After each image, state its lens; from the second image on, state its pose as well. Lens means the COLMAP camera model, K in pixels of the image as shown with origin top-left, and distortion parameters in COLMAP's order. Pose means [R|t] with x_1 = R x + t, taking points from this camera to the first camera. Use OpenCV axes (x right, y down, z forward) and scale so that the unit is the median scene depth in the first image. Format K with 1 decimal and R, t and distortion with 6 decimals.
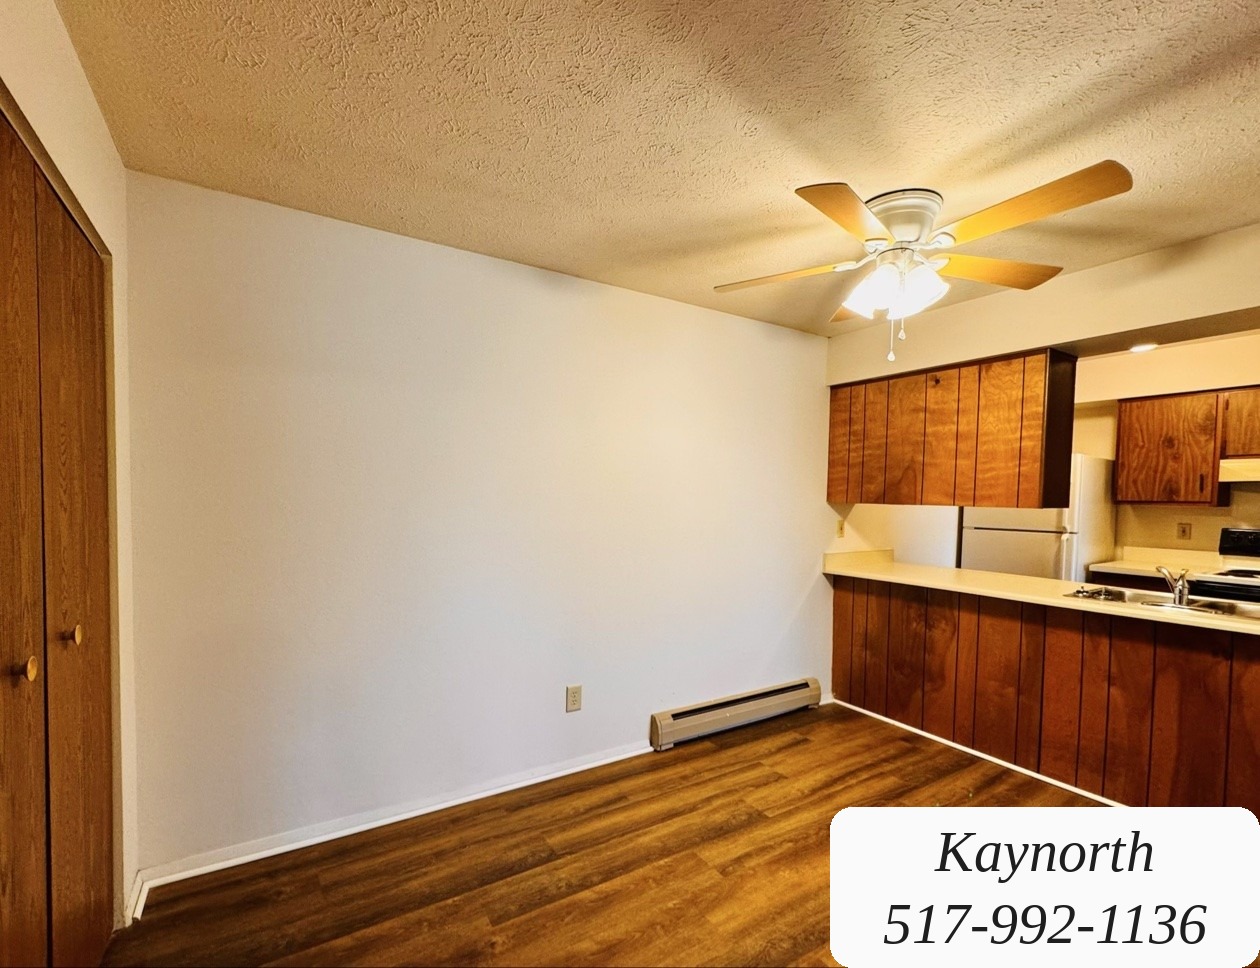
lens RADIAL K [[565.1, 0, 626.5], [0, 565.1, 493.4], [0, 0, 1]] dist [-0.000702, -0.000641]
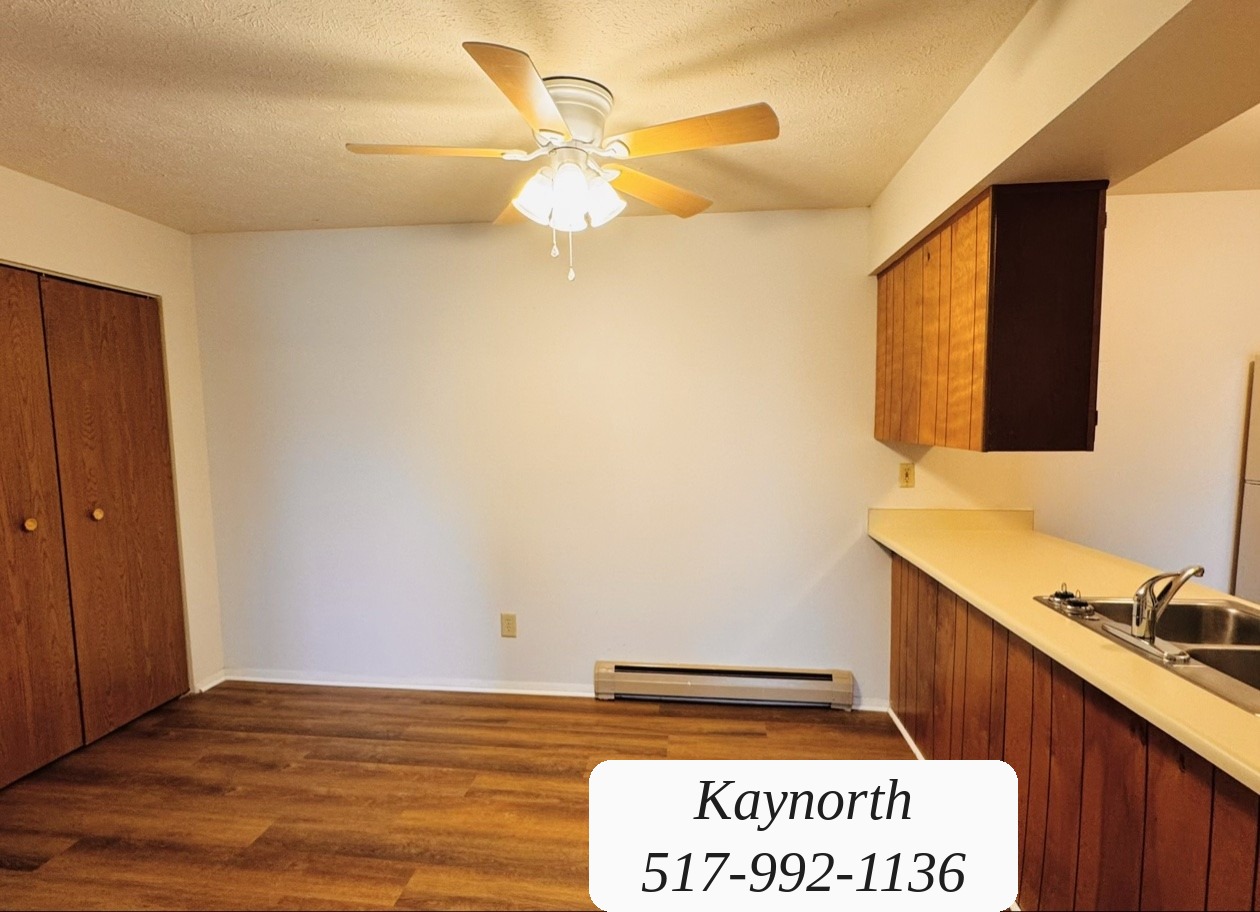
lens RADIAL K [[668.4, 0, 627.0], [0, 668.4, 460.3], [0, 0, 1]] dist [-0.006816, -0.000210]
pose [[0.780678, 0.021017, -0.624580, 0.793277], [0.016455, 0.998396, 0.054164, -0.008878], [0.624717, -0.052562, 0.779081, 0.167637]]
